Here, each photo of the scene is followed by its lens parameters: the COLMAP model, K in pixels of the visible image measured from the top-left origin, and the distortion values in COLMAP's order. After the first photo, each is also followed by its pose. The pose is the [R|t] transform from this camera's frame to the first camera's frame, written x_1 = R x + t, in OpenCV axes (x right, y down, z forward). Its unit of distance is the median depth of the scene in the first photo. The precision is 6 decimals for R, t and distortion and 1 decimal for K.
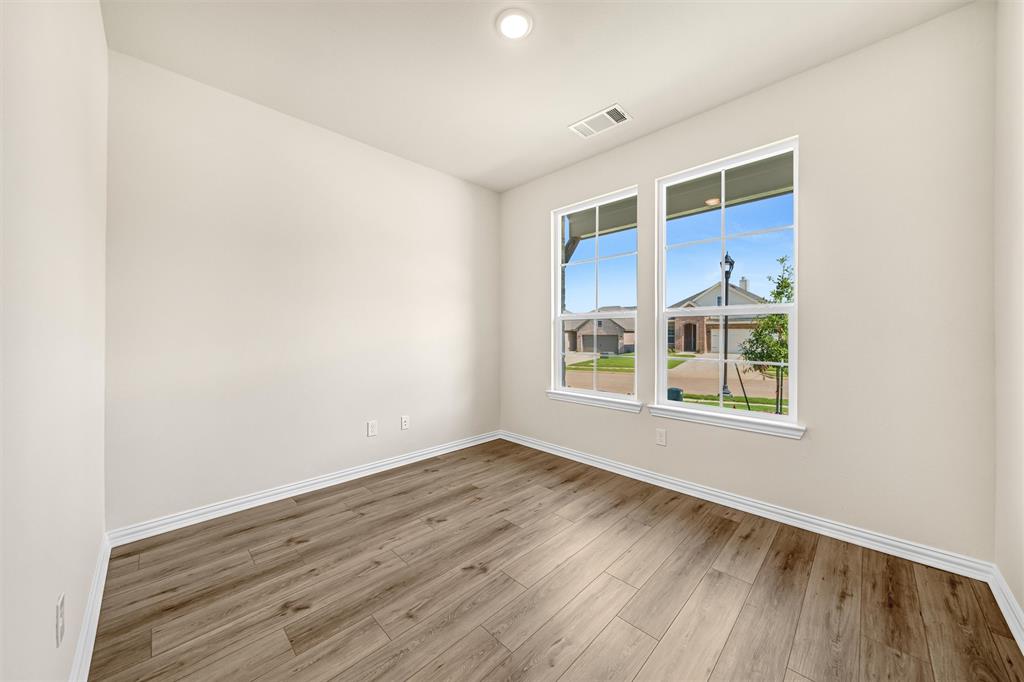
lens RADIAL K [[356.5, 0, 507.0], [0, 356.5, 345.4], [0, 0, 1]] dist [-0.001594, -0.000150]
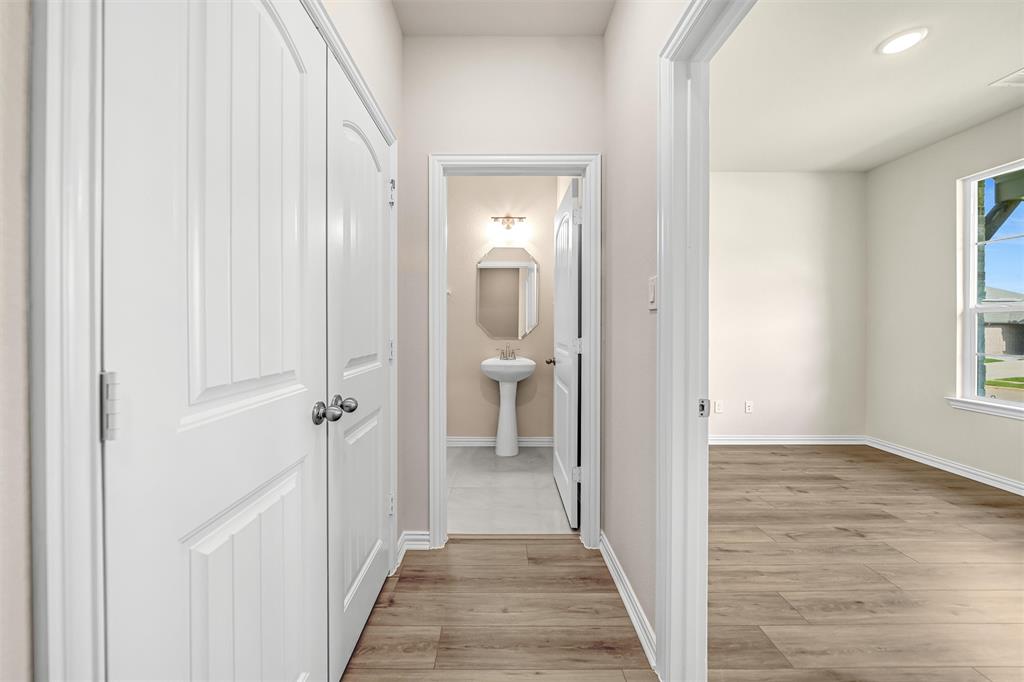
lens RADIAL K [[360.2, 0, 500.4], [0, 360.2, 330.3], [0, 0, 1]] dist [-0.001624, -0.000089]
pose [[0.709683, 0.007120, -0.704485, -0.052446], [-0.022834, 0.999656, -0.012900, 0.007776], [0.704151, 0.025241, 0.709602, -0.440059]]
